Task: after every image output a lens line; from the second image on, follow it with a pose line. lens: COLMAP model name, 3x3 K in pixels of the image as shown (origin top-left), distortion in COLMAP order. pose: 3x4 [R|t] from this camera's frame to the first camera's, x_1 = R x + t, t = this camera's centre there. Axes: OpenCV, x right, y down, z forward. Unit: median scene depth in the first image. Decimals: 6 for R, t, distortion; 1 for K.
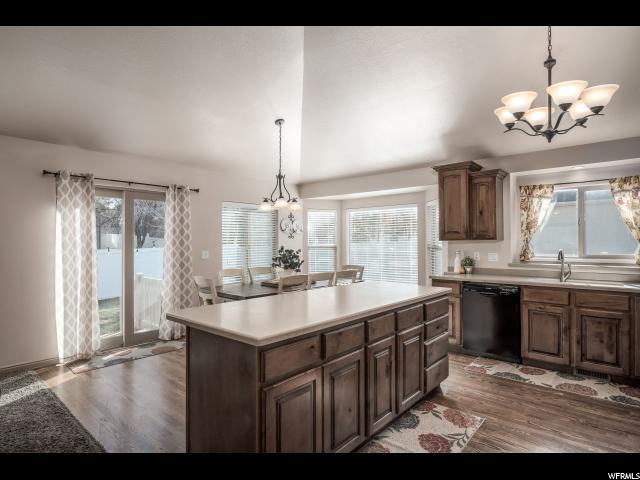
lens RADIAL K [[354.2, 0, 318.9], [0, 354.2, 240.4], [0, 0, 1]] dist [-0.012434, 0.001797]
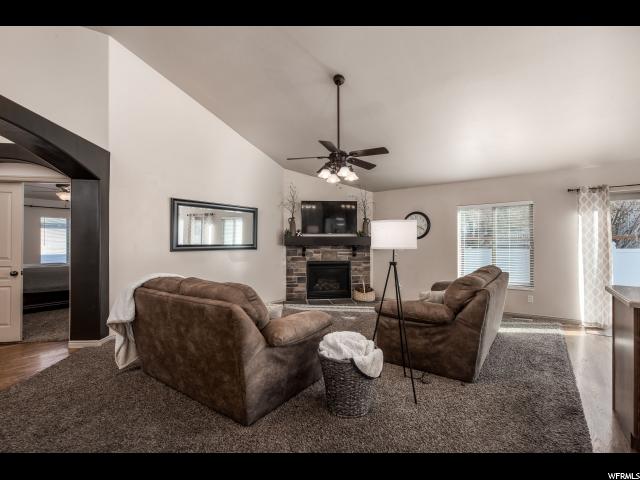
lens RADIAL K [[304.5, 0, 317.4], [0, 304.5, 240.8], [0, 0, 1]] dist [0.006181, 0.000233]
pose [[0.042584, 0.004317, -0.999084, 0.385326], [0.009762, 0.999941, 0.004737, -0.000564], [0.999045, -0.009955, 0.042539, -0.084219]]
